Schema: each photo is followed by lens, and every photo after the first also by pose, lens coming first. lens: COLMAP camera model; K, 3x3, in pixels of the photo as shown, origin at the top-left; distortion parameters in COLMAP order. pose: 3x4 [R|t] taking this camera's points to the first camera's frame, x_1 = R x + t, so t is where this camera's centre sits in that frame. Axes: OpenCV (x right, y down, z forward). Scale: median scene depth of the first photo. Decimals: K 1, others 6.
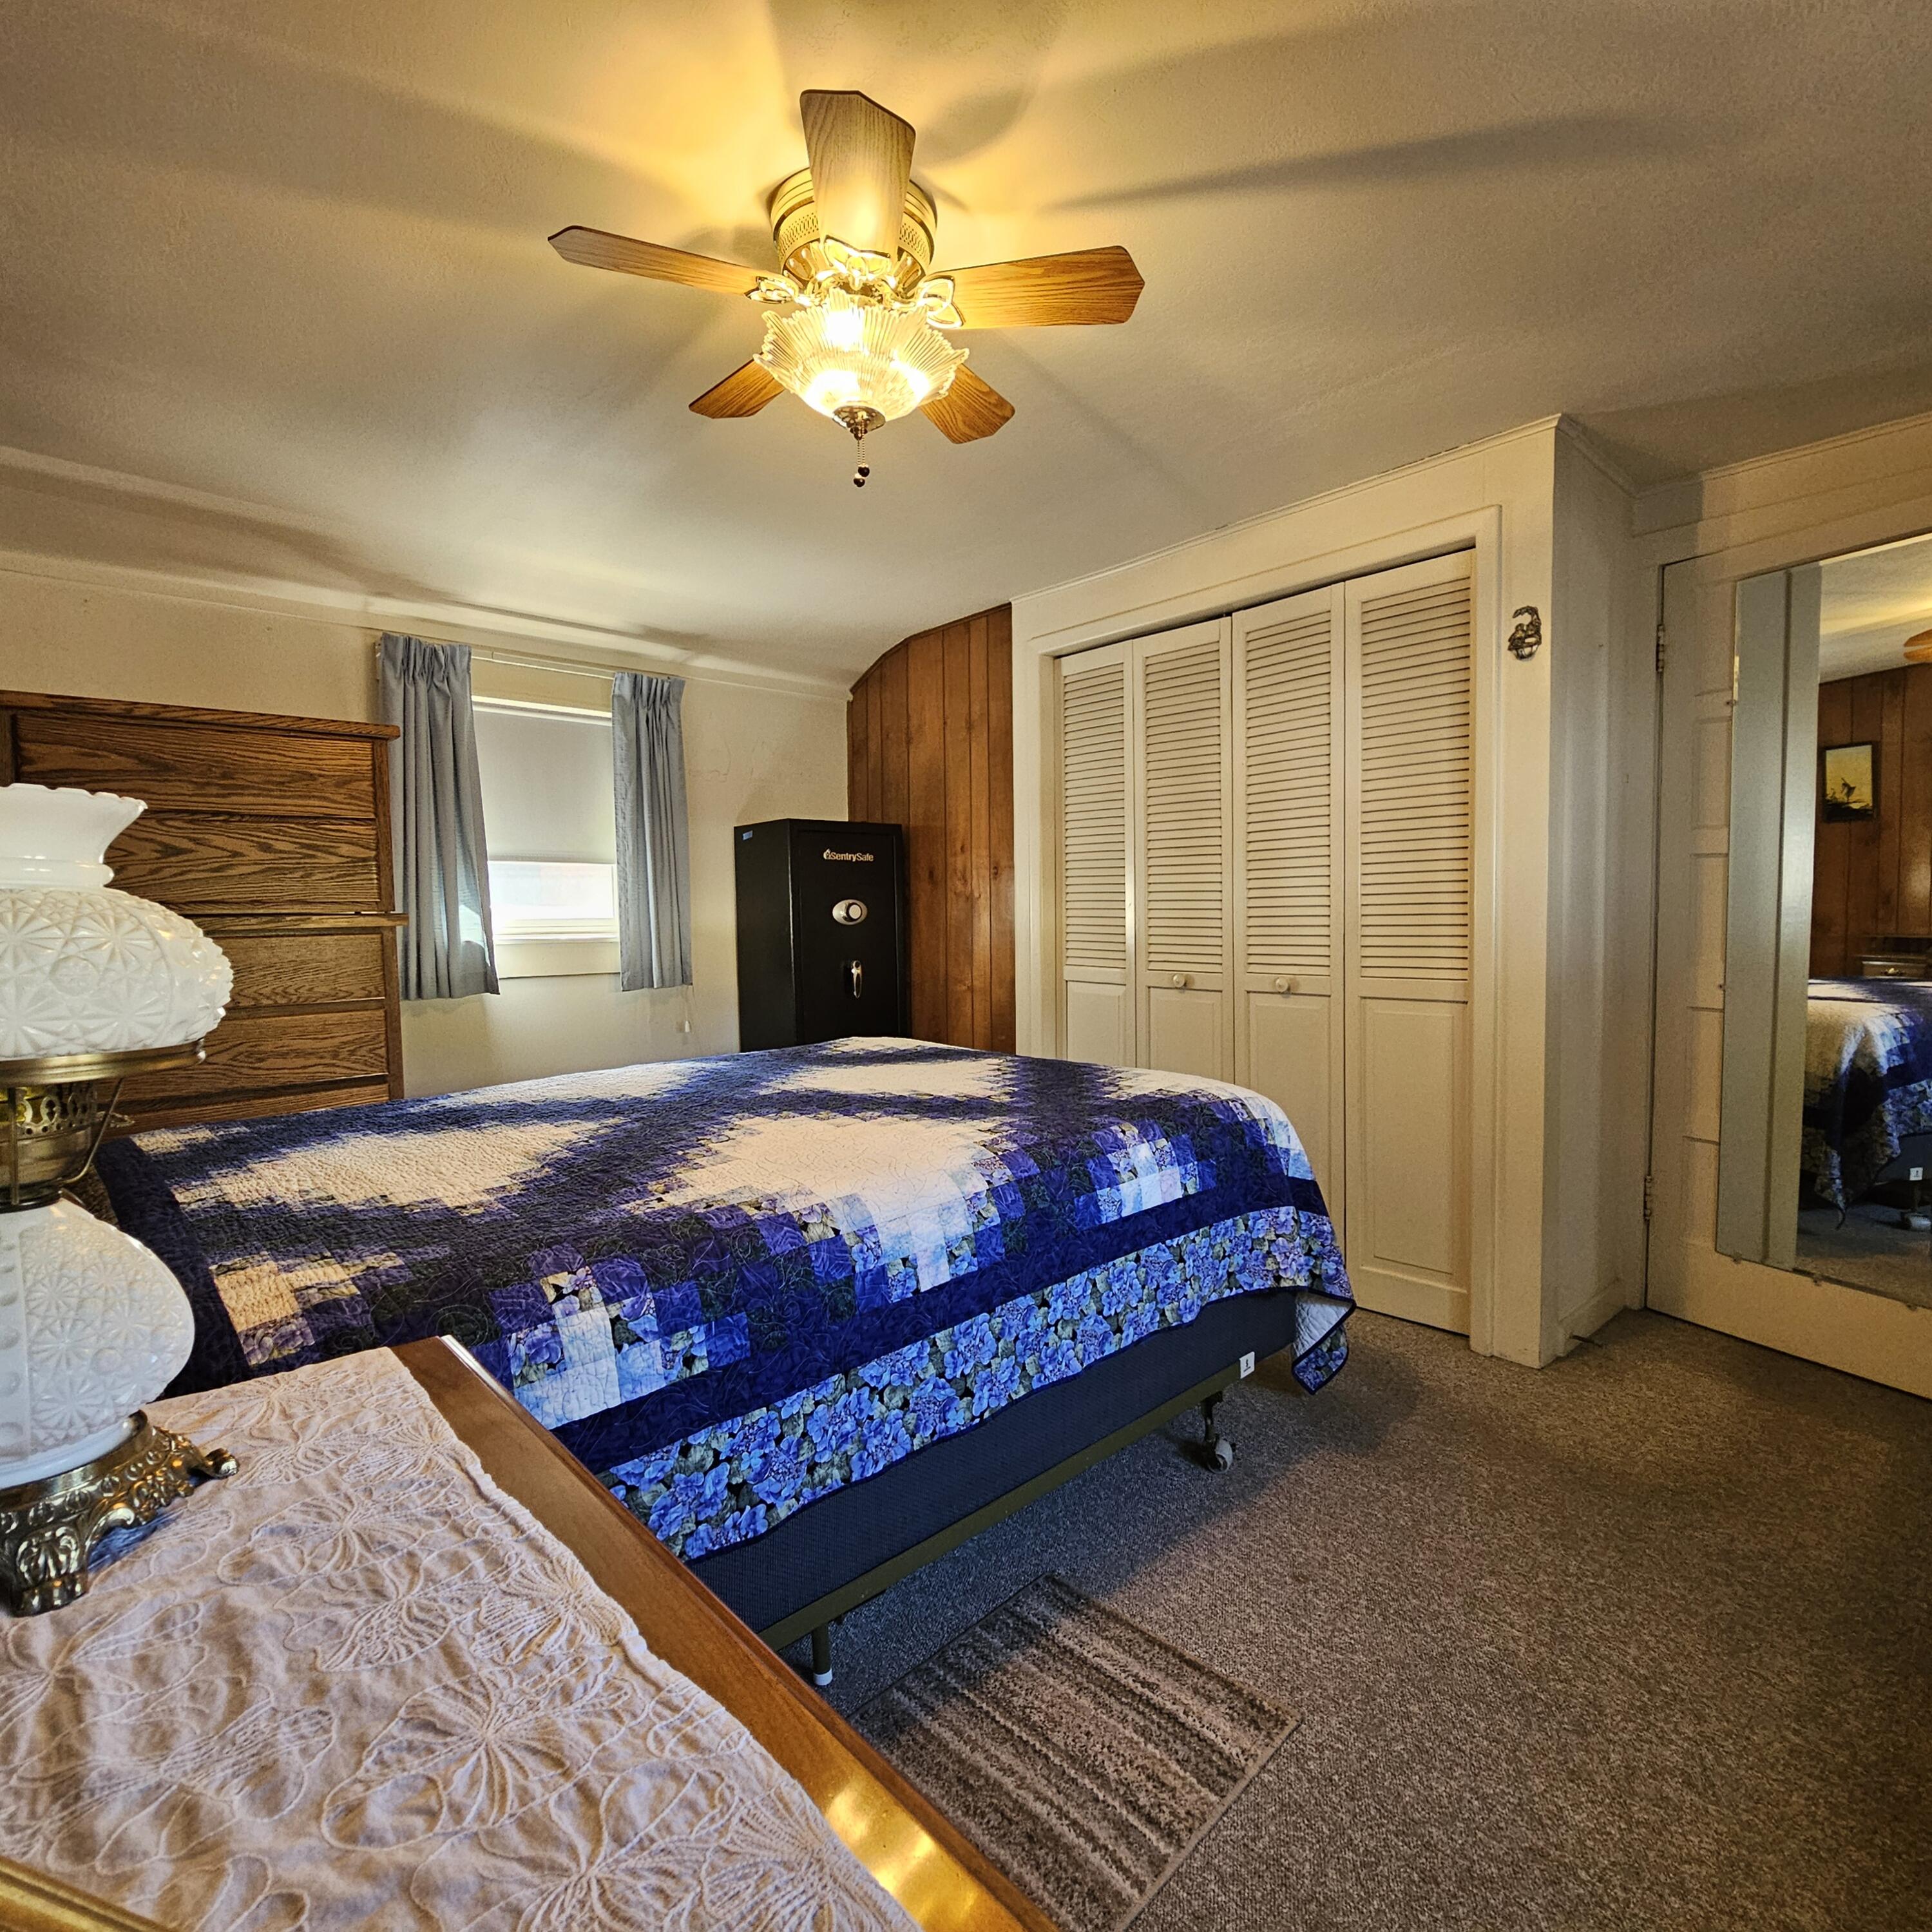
lens RADIAL K [[1040.7, 0, 973.3], [0, 1040.7, 967.2], [0, 0, 1]] dist [-0.006021, 0.001787]
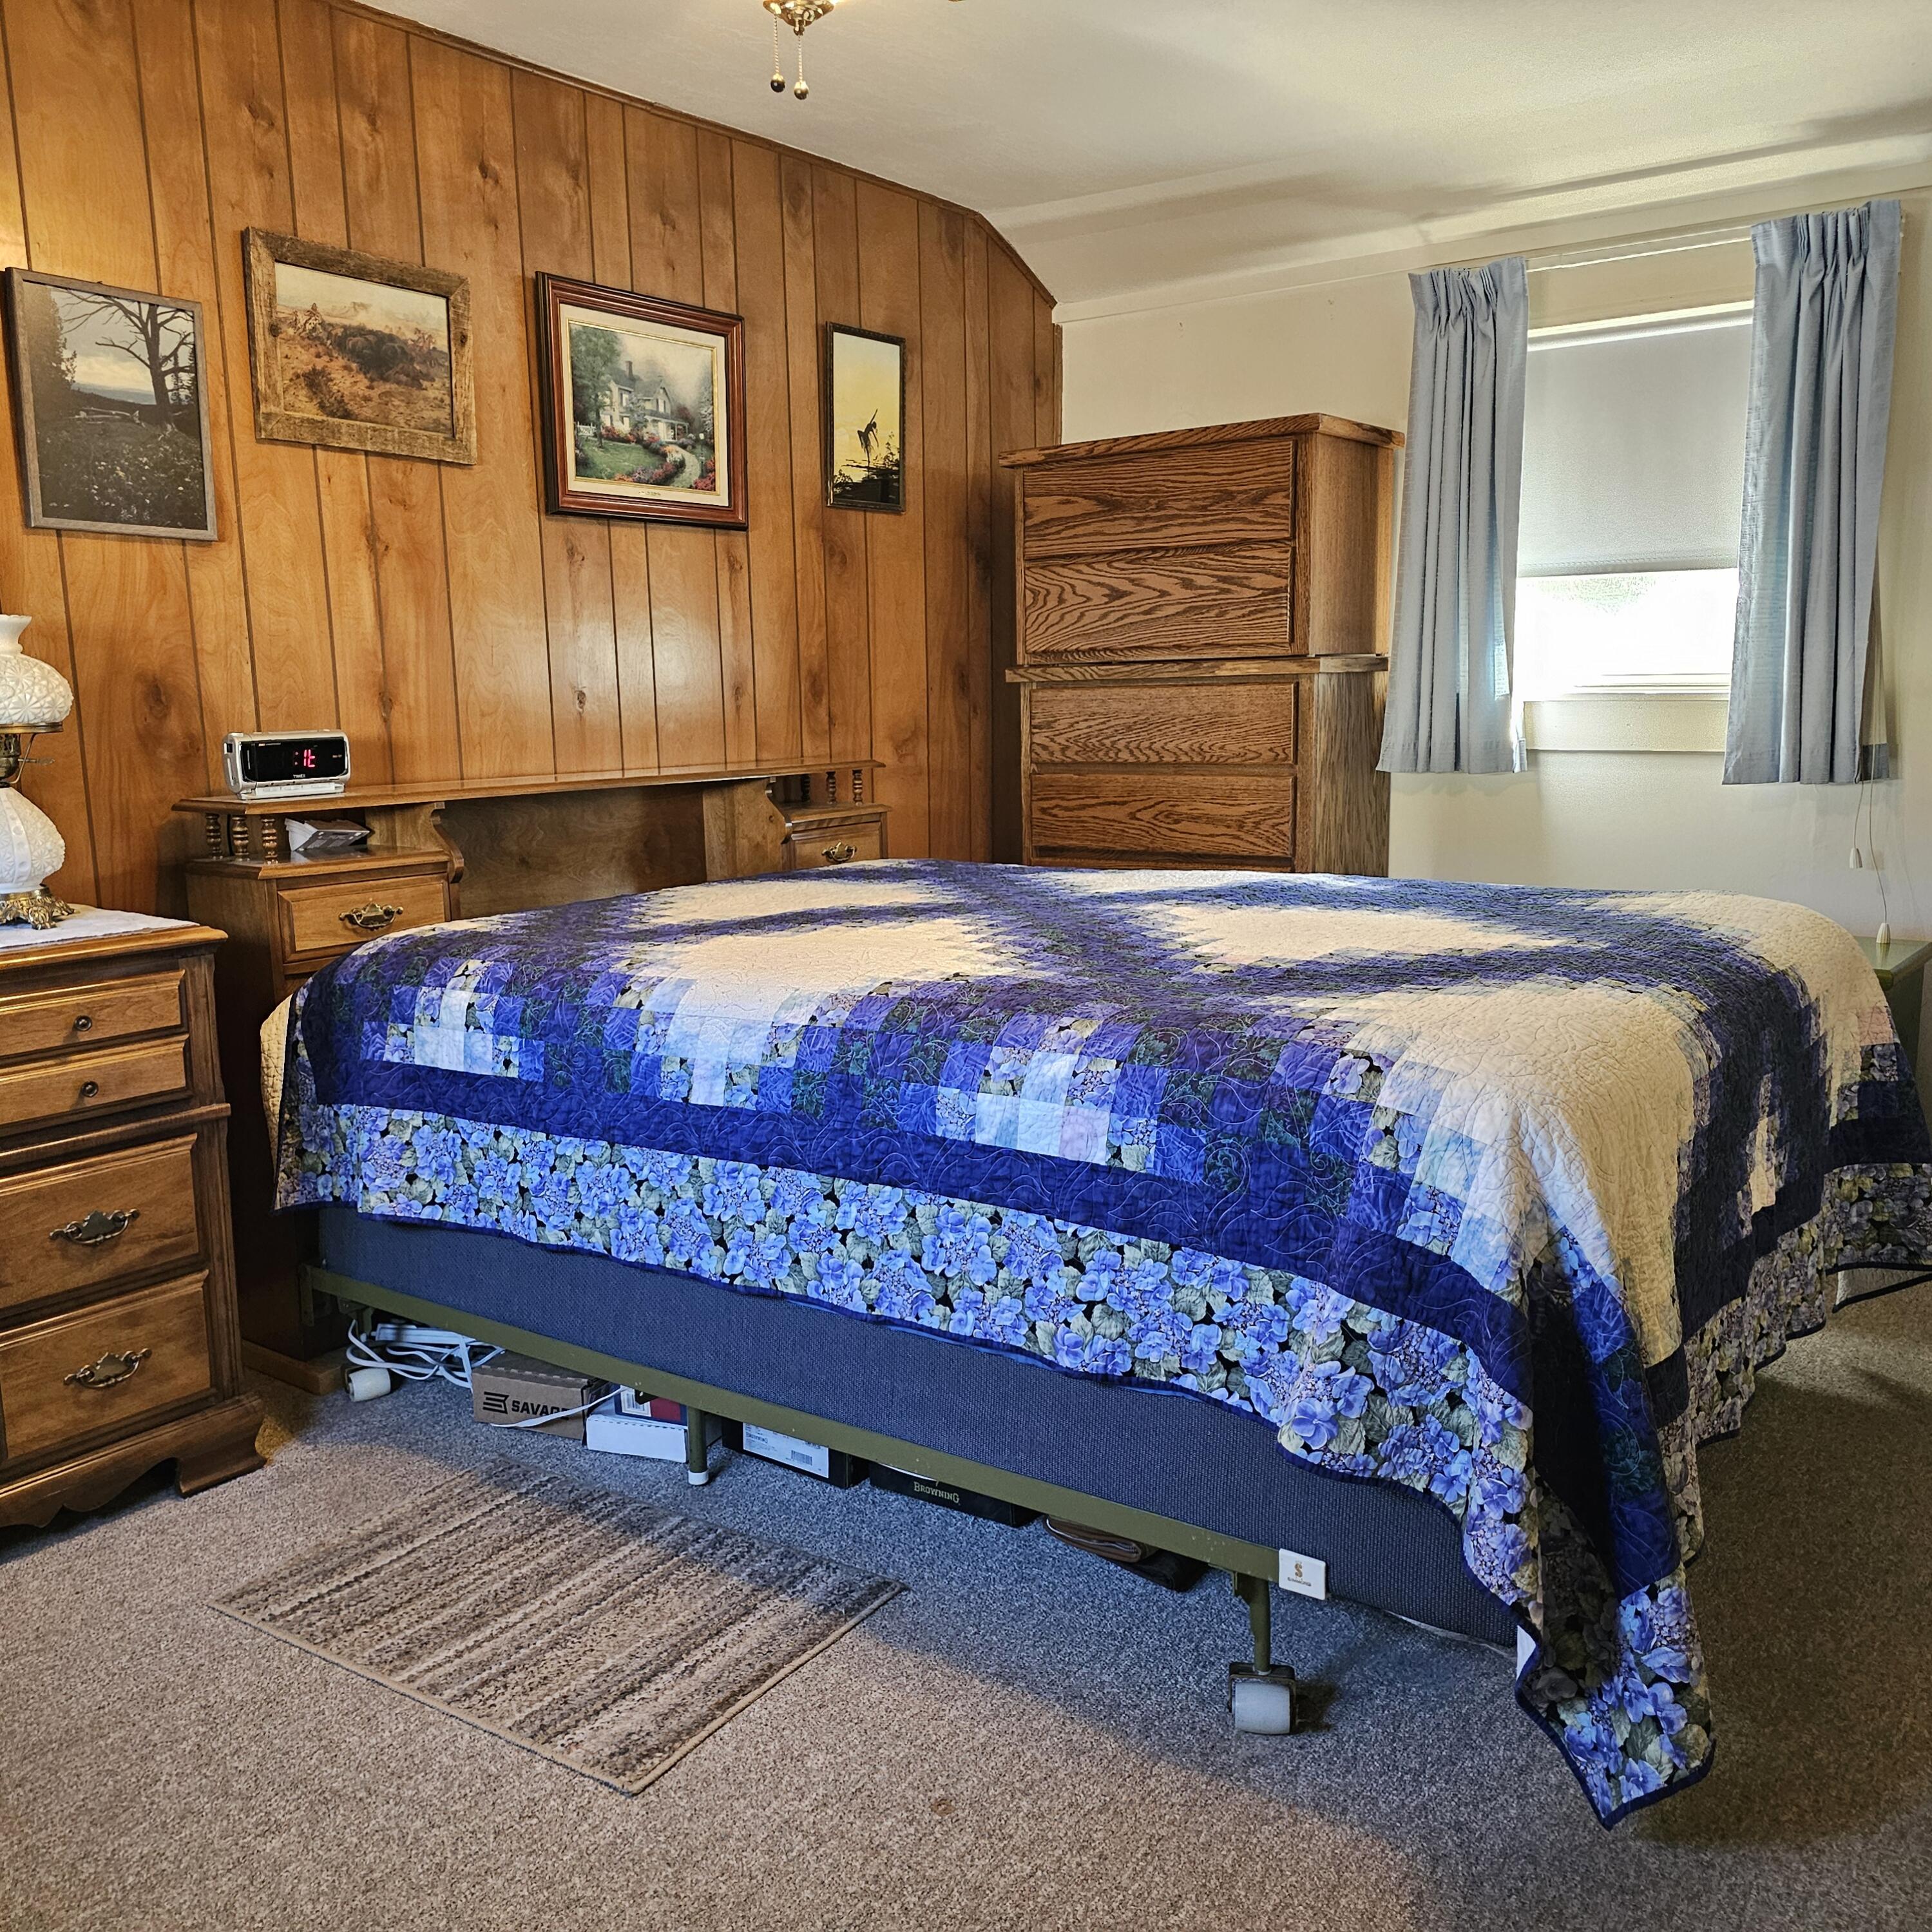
lens RADIAL K [[1698.4, 0, 972.0], [0, 1698.4, 951.5], [0, 0, 1]] dist [0.062692, -0.055098]
pose [[0.203467, 0.163826, -0.965278, 1.126501], [-0.042718, 0.986448, 0.158414, -0.041720], [0.978149, 0.009003, 0.207708, 0.773554]]
